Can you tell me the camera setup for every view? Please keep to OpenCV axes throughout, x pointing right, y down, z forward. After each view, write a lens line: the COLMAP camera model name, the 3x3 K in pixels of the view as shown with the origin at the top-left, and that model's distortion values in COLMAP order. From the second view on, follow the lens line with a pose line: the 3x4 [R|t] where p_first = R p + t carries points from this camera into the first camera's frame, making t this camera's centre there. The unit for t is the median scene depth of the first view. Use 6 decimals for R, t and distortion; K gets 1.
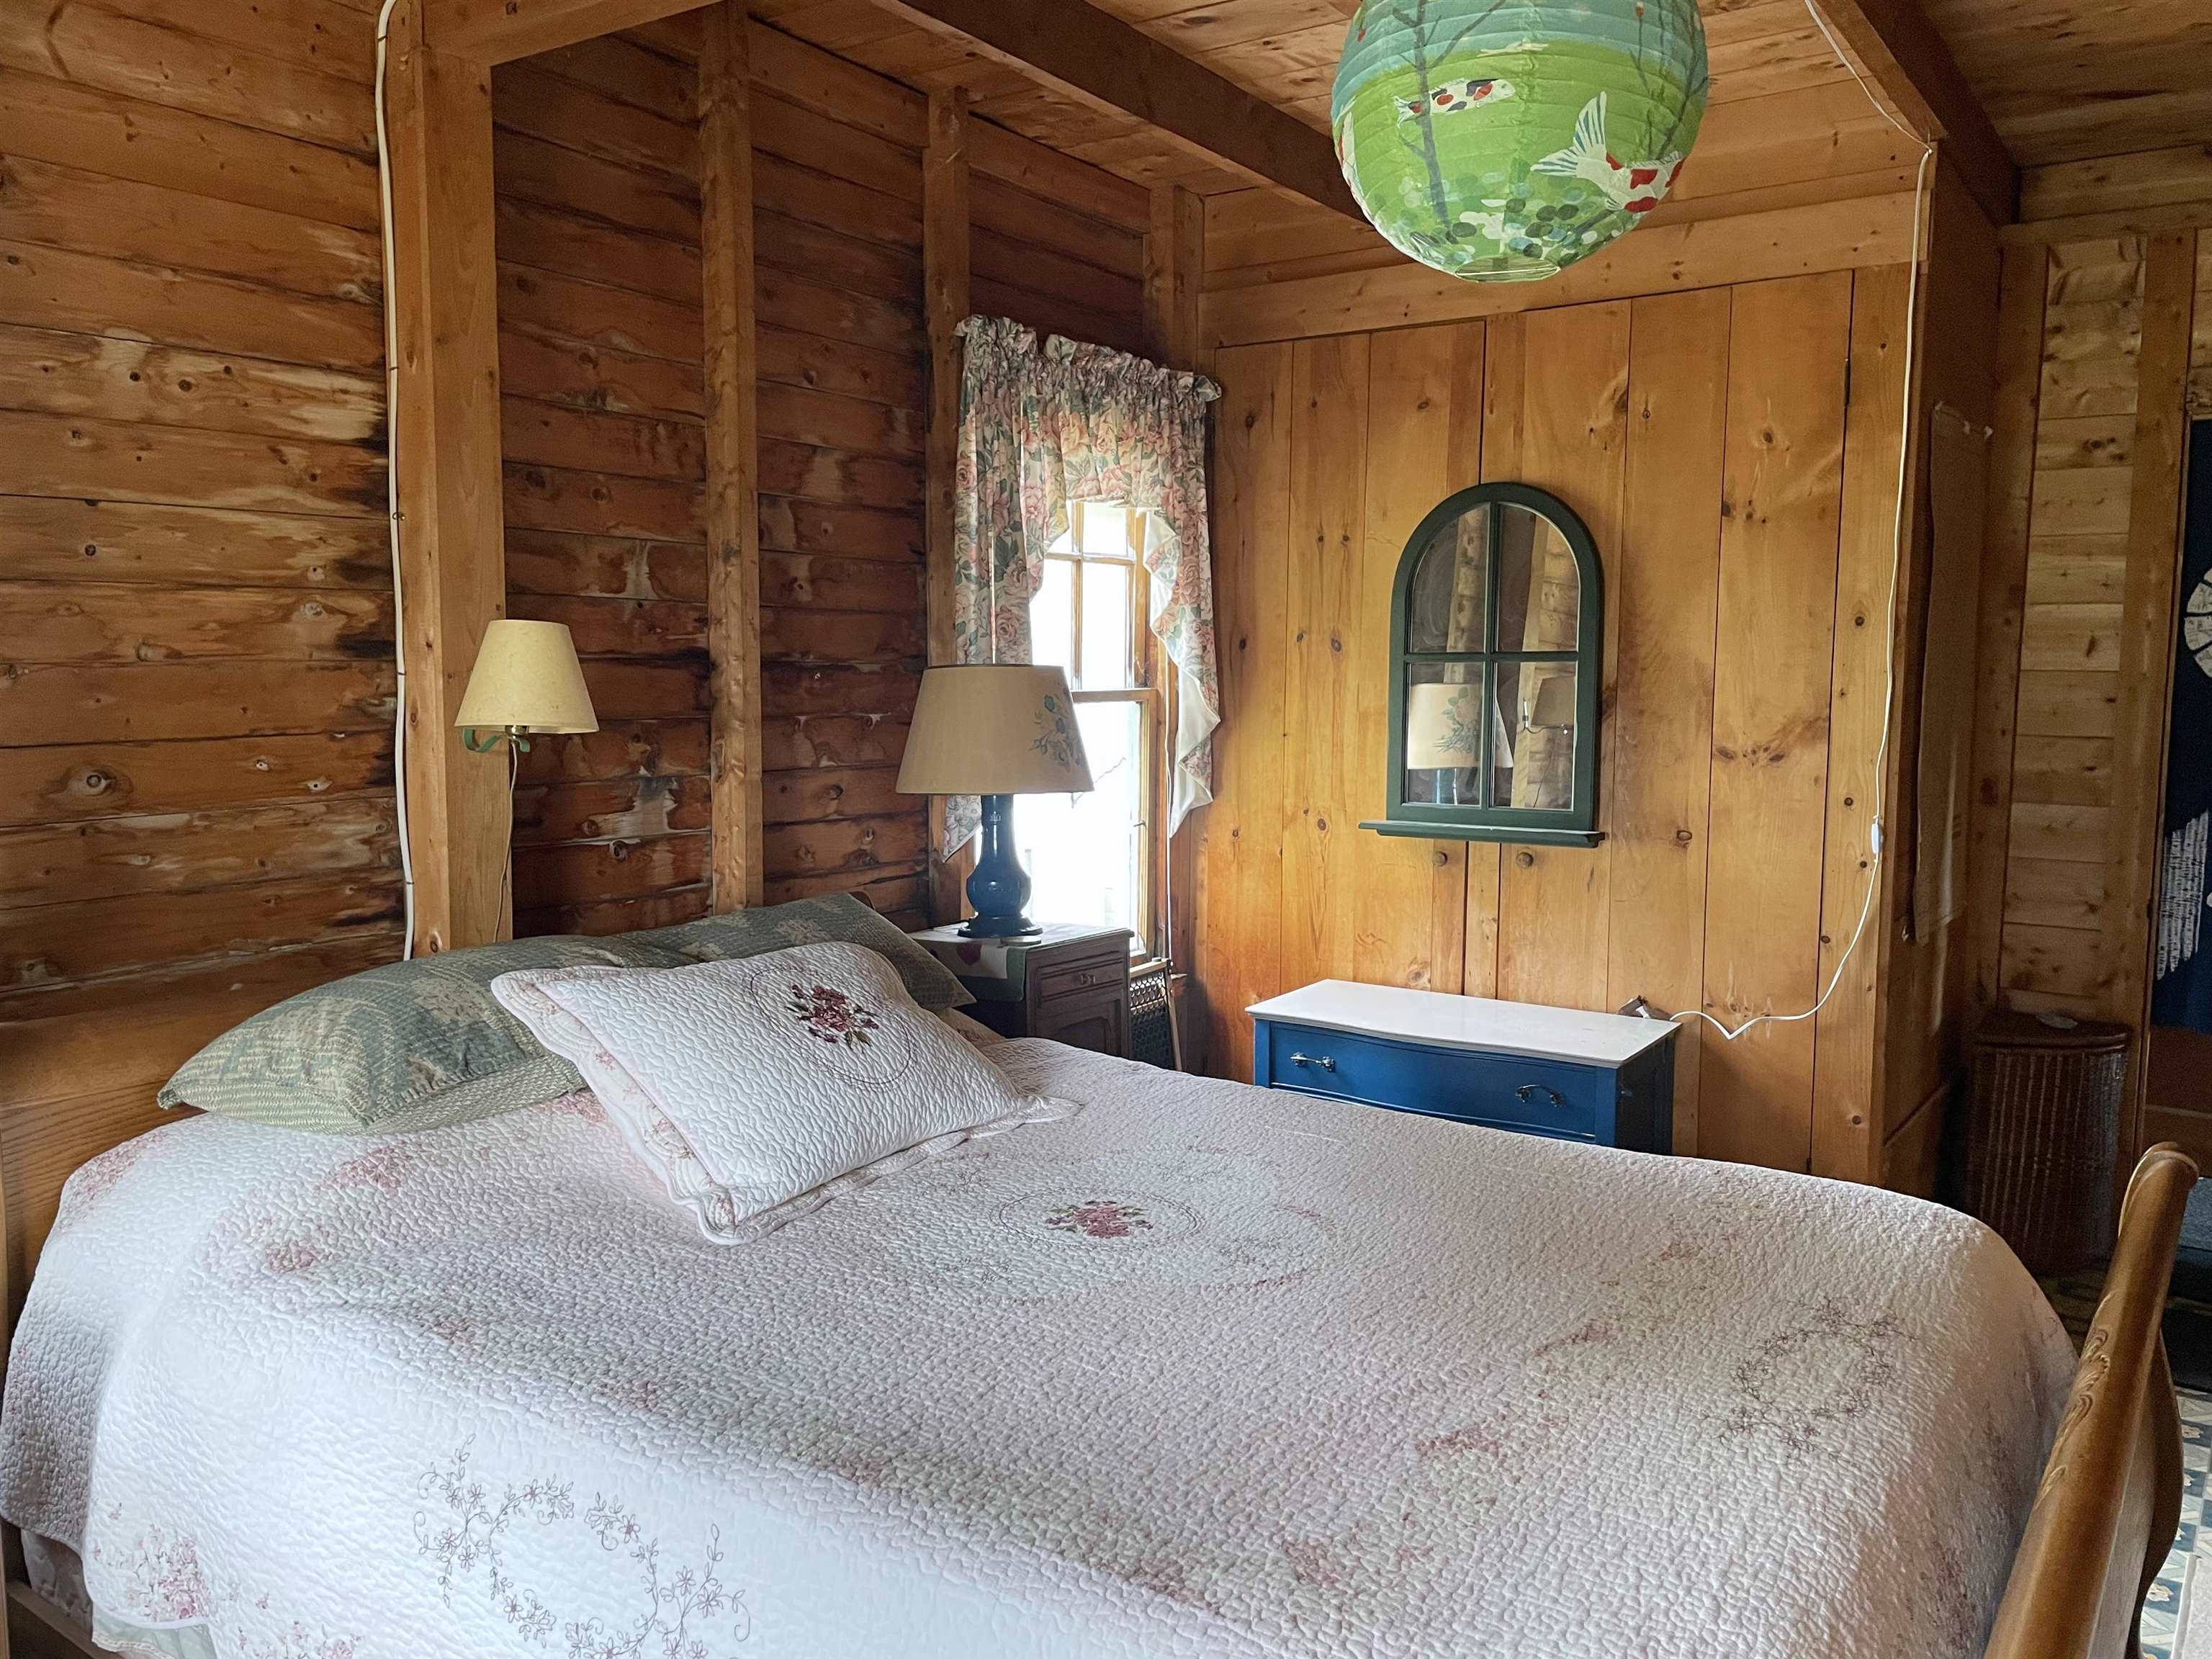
lens RADIAL K [[1701.6, 0, 1106.0], [0, 1701.6, 829.5], [0, 0, 1]] dist [0.108618, -0.149530]
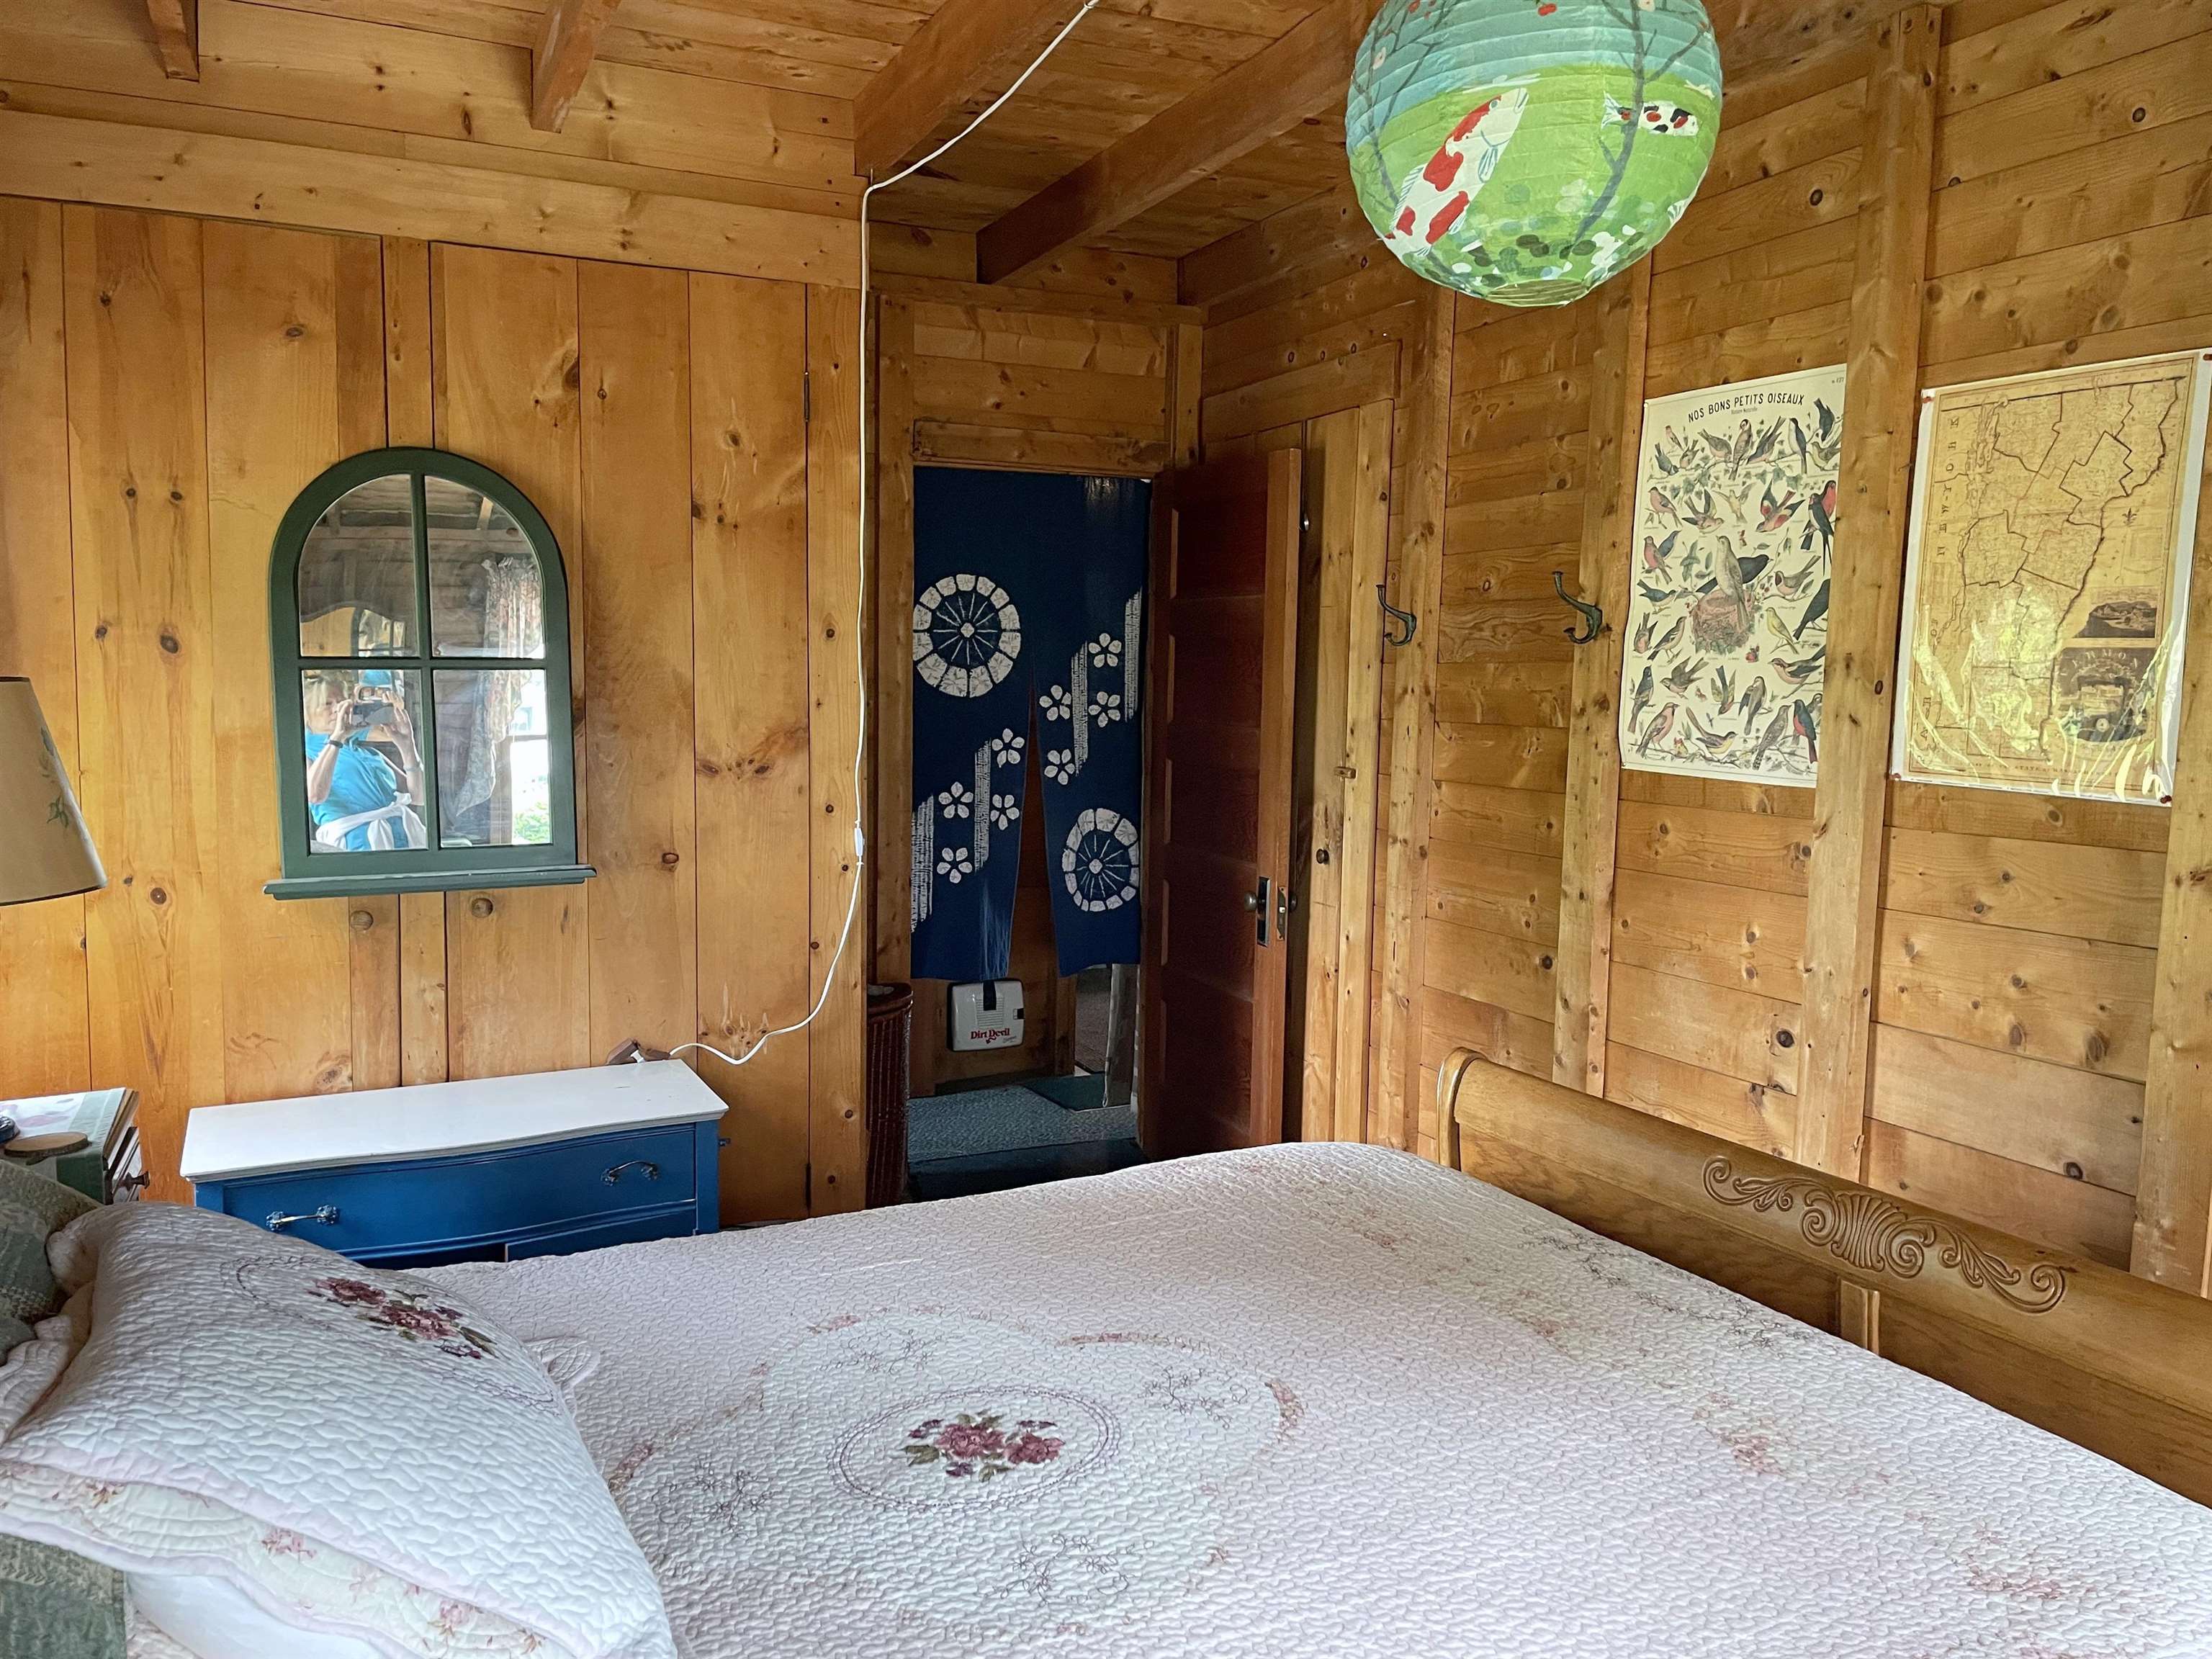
lens RADIAL K [[1701.6, 0, 1106.0], [0, 1701.6, 829.5], [0, 0, 1]] dist [0.108618, -0.149530]
pose [[0.476853, -0.085570, 0.874808, -0.359678], [0.081487, 0.995268, 0.052935, -0.041737], [-0.875198, 0.046043, 0.481570, 0.348410]]
